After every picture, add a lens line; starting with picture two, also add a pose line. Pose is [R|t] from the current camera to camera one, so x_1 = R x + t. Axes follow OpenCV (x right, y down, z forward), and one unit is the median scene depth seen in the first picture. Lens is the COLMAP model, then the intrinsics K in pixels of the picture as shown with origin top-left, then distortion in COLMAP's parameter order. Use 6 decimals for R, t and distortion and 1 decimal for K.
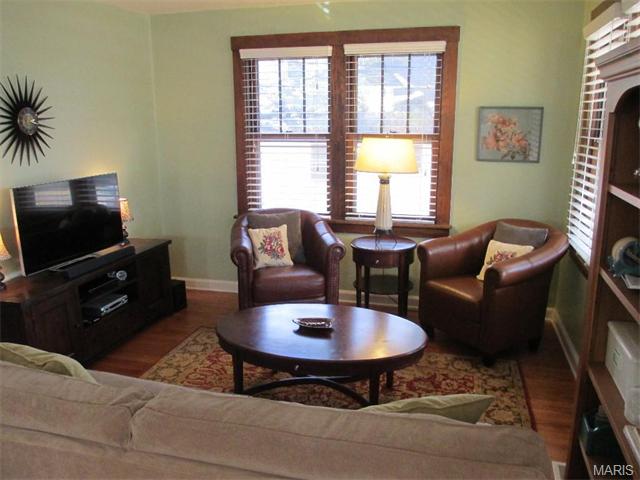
lens RADIAL K [[531.0, 0, 319.6], [0, 531.0, 237.5], [0, 0, 1]] dist [-0.064999, 0.033705]
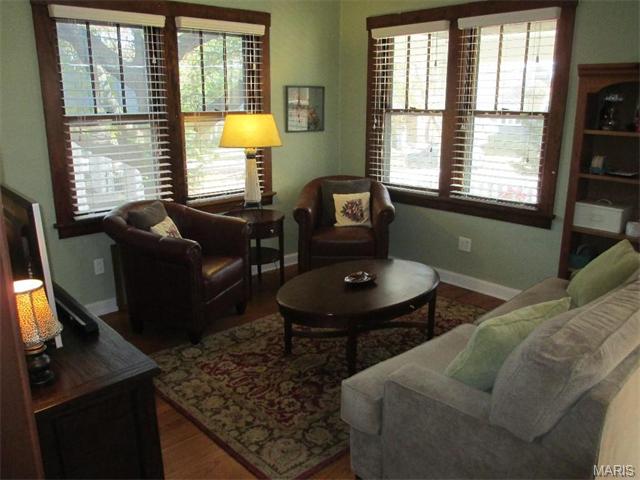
lens RADIAL K [[531.0, 0, 320.6], [0, 531.0, 241.3], [0, 0, 1]] dist [-0.064999, 0.033705]
pose [[0.513784, -0.226887, 0.827374, -0.717507], [0.177049, 0.971677, 0.156515, -0.082872], [-0.839452, 0.066071, 0.539402, 0.325300]]
